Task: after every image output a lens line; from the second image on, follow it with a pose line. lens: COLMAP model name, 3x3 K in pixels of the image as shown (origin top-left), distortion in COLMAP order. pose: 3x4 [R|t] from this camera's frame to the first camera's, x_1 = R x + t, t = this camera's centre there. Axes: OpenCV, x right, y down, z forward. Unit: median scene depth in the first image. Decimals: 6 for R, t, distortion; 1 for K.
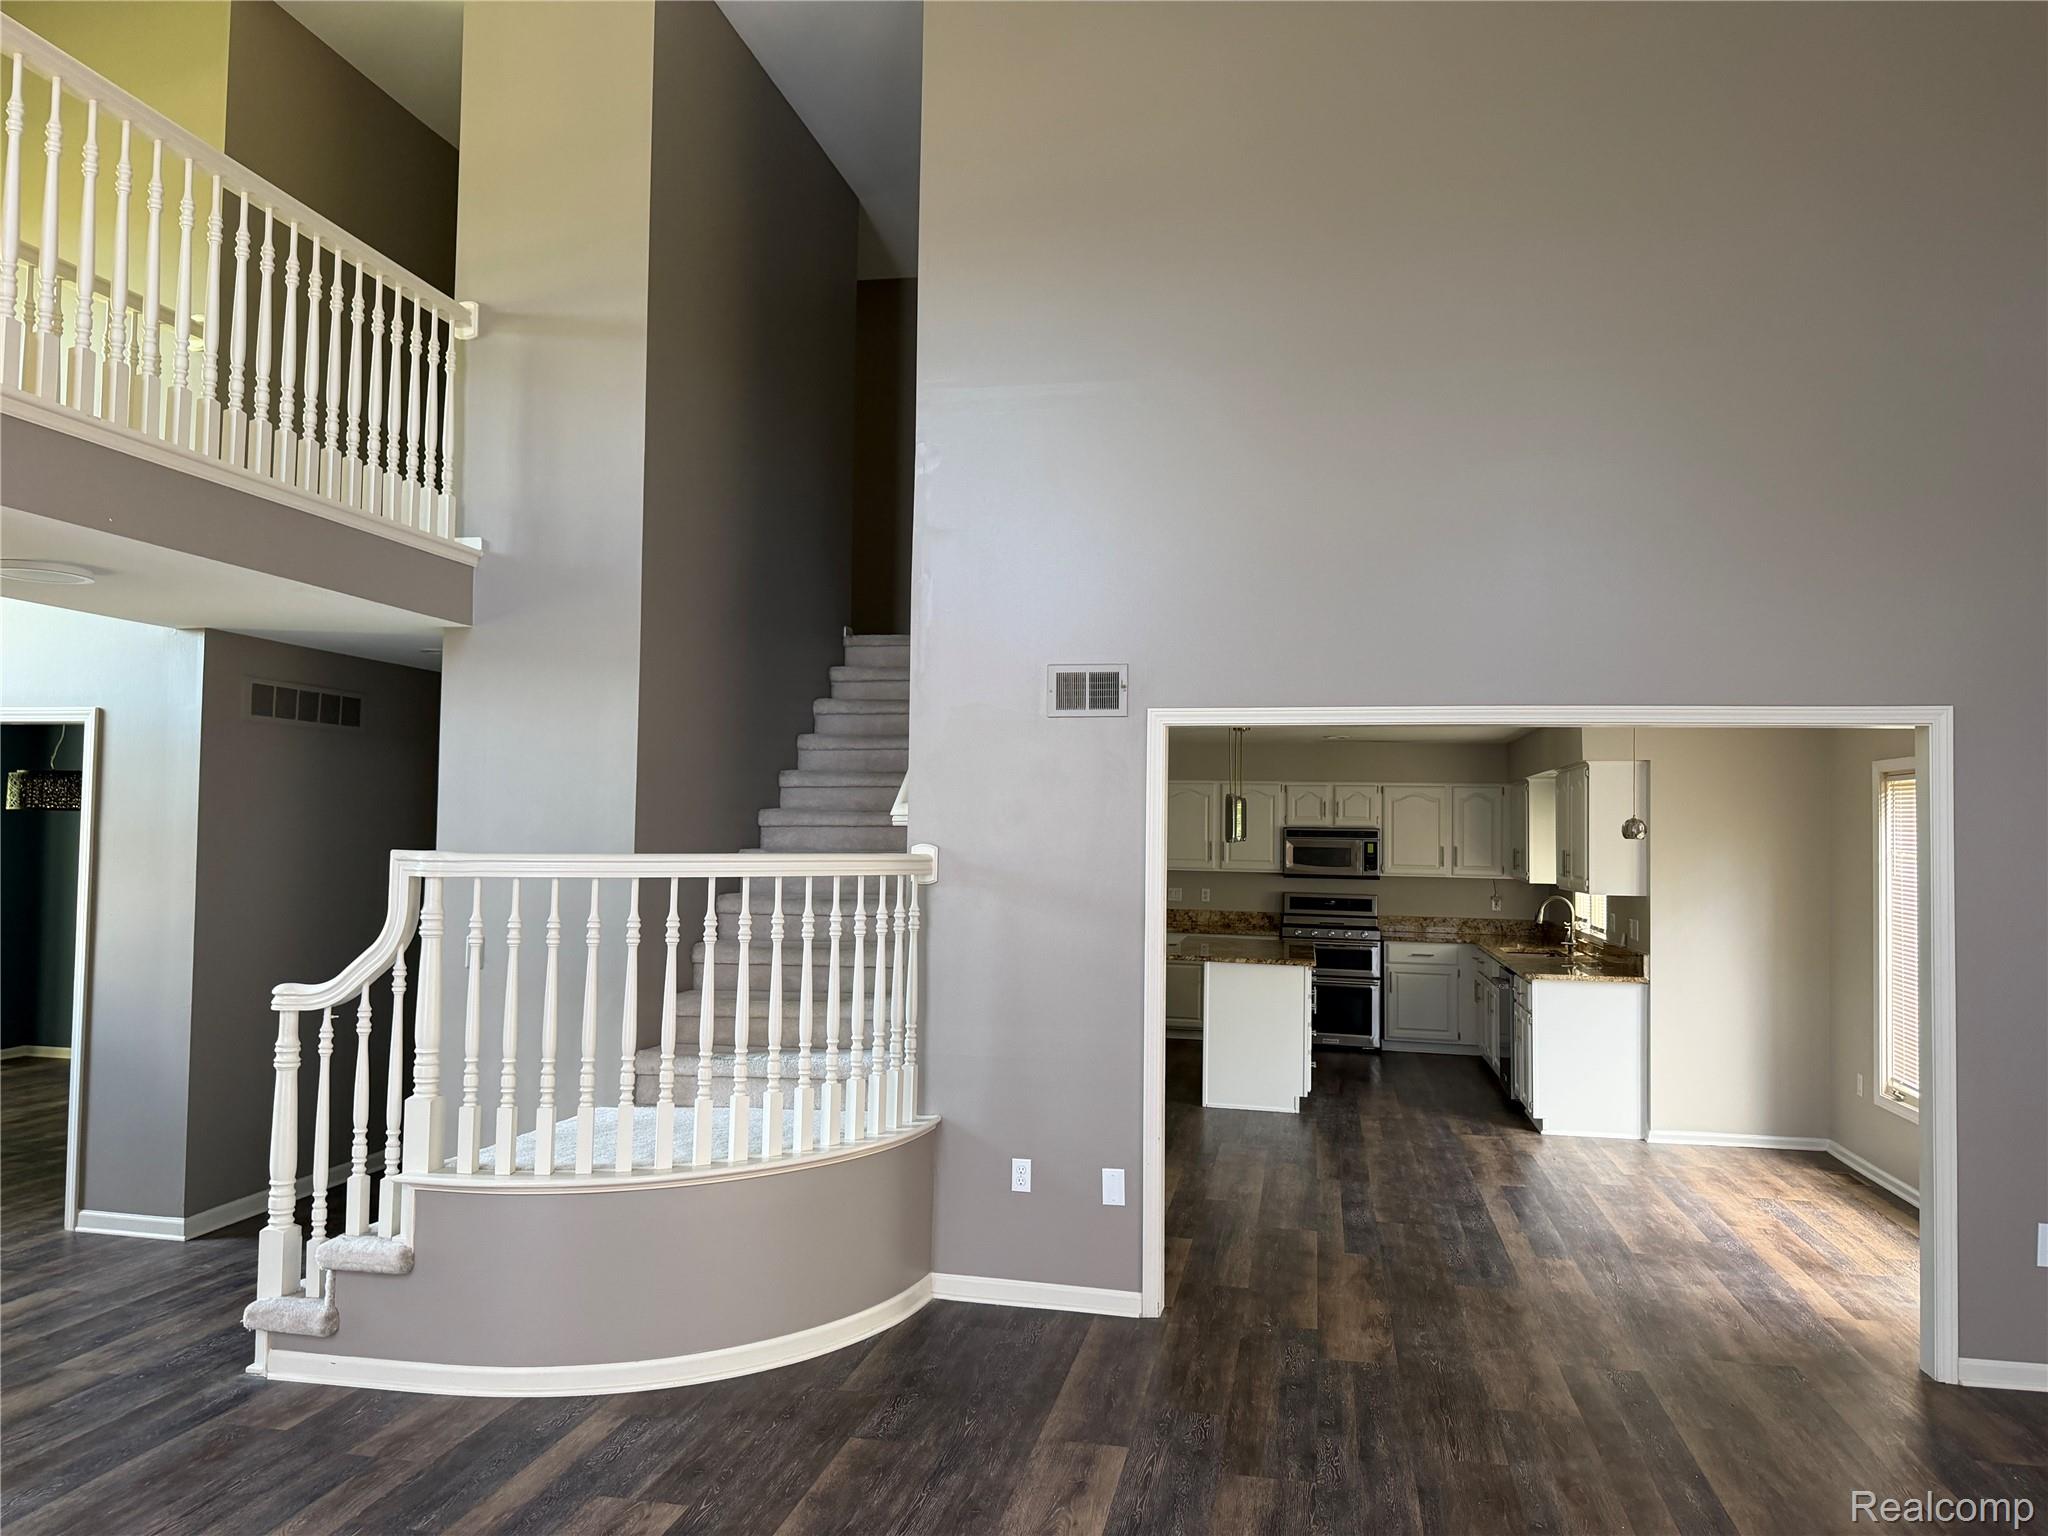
lens RADIAL K [[1452.3, 0, 1036.1], [0, 1452.3, 769.3], [0, 0, 1]] dist [0.128186, -0.141940]
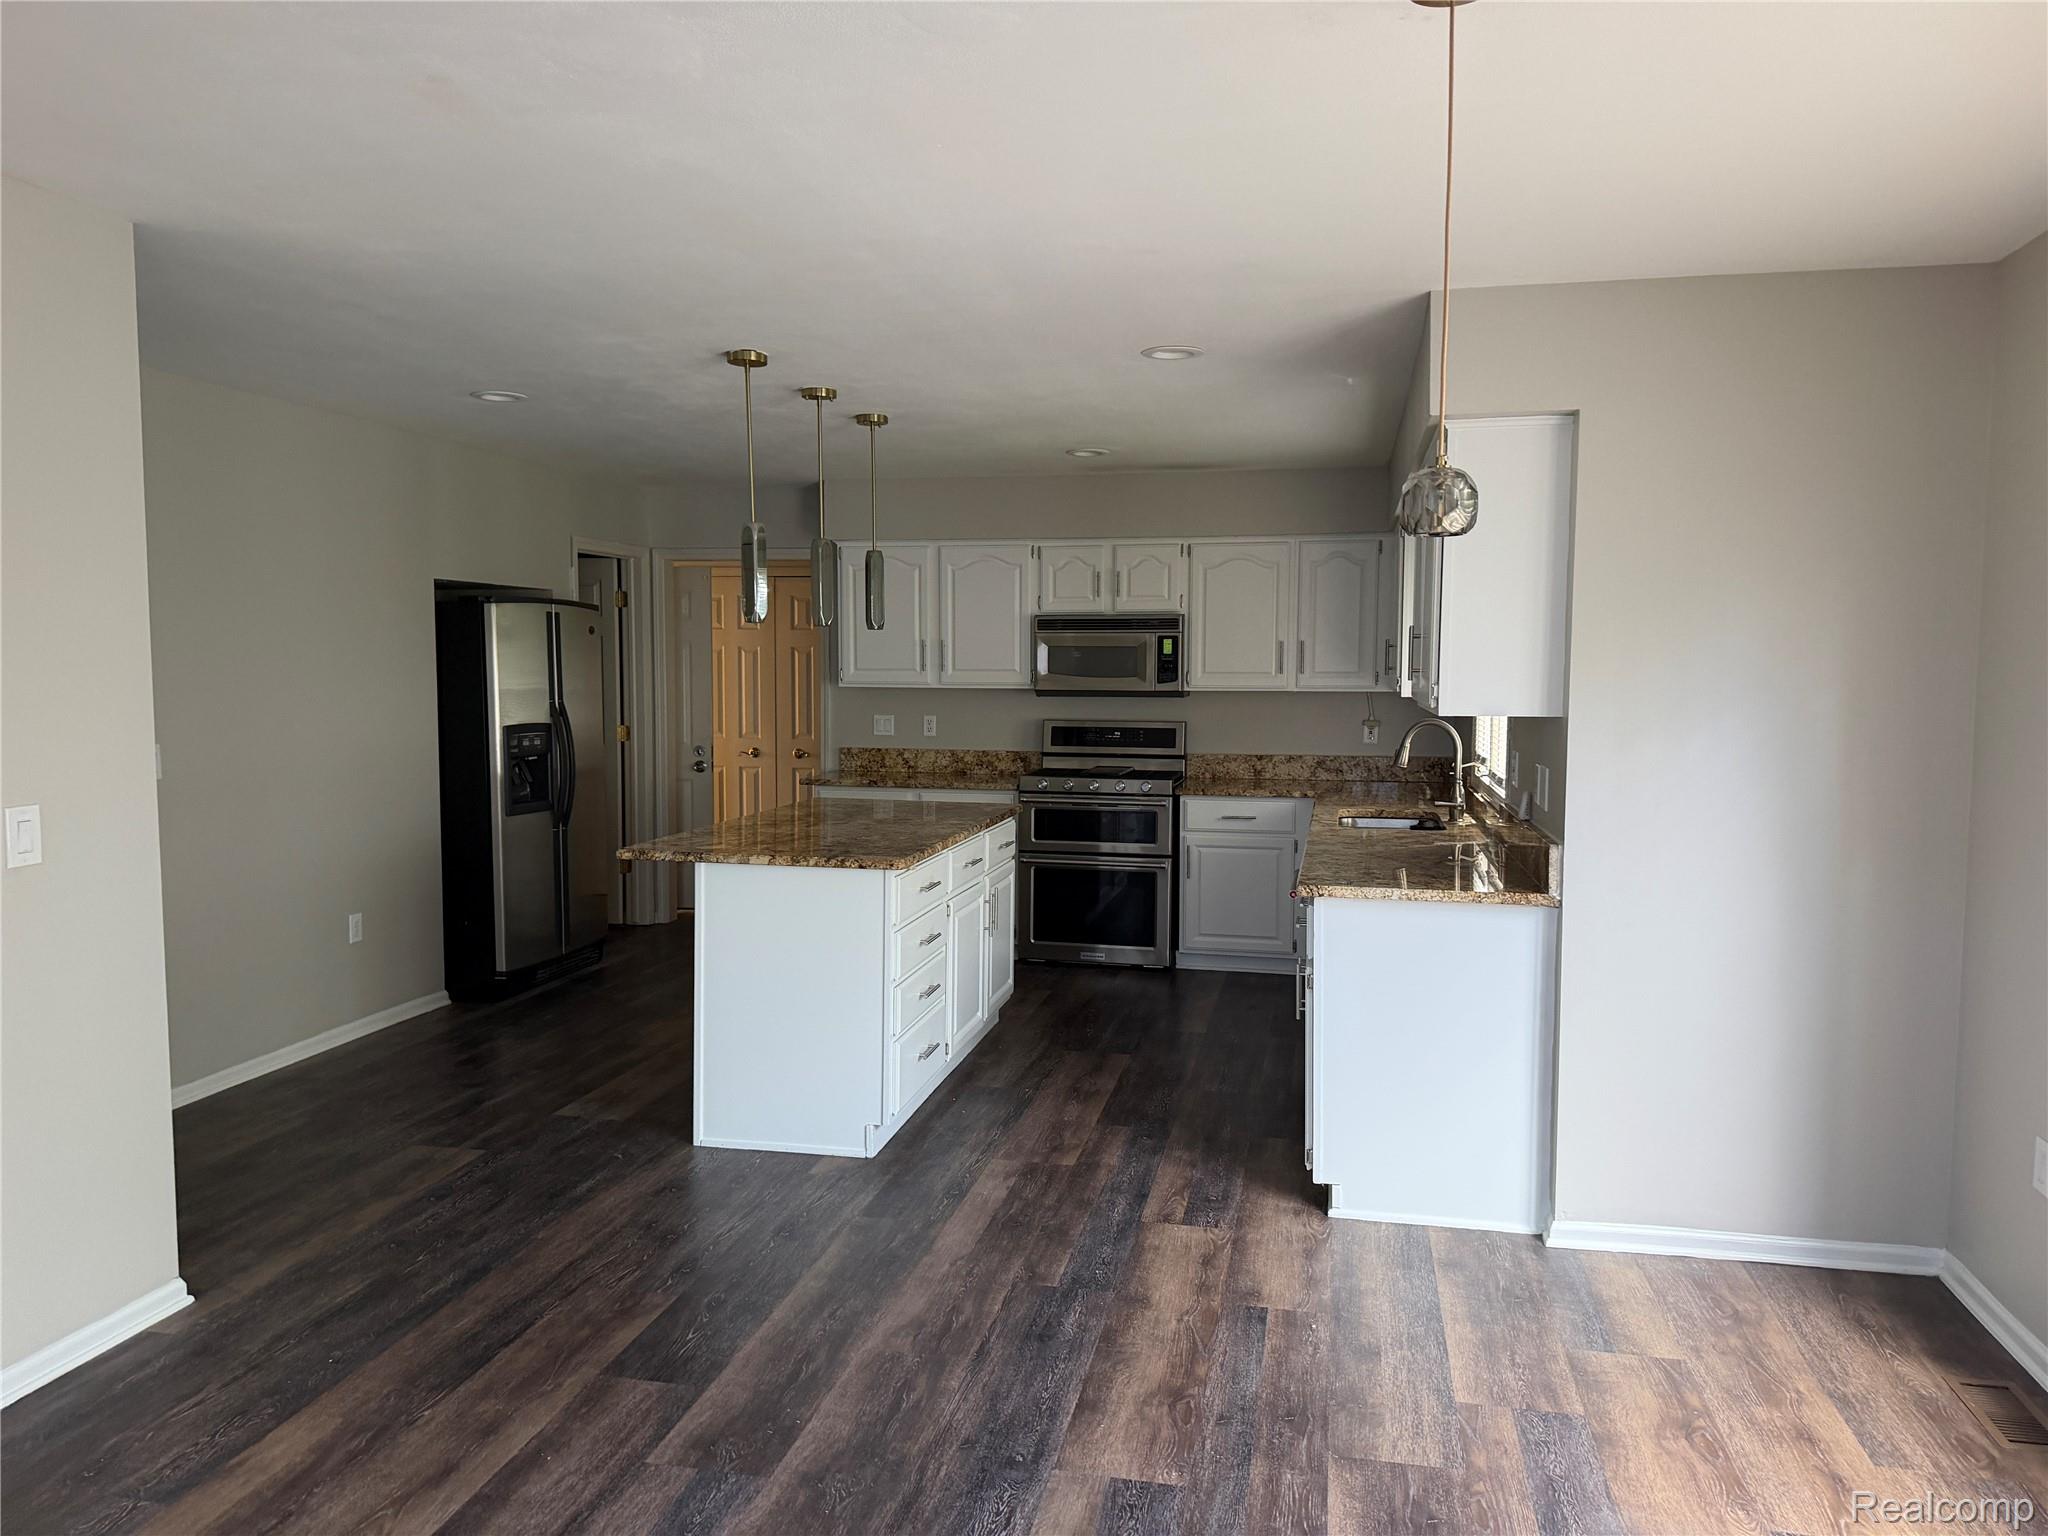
lens RADIAL K [[1452.3, 0, 1036.1], [0, 1452.3, 769.3], [0, 0, 1]] dist [0.128186, -0.141940]
pose [[0.999896, -0.010738, -0.009623, 0.178530], [0.011786, 0.993125, 0.116460, 0.033416], [0.008306, -0.116561, 0.993149, 0.383085]]
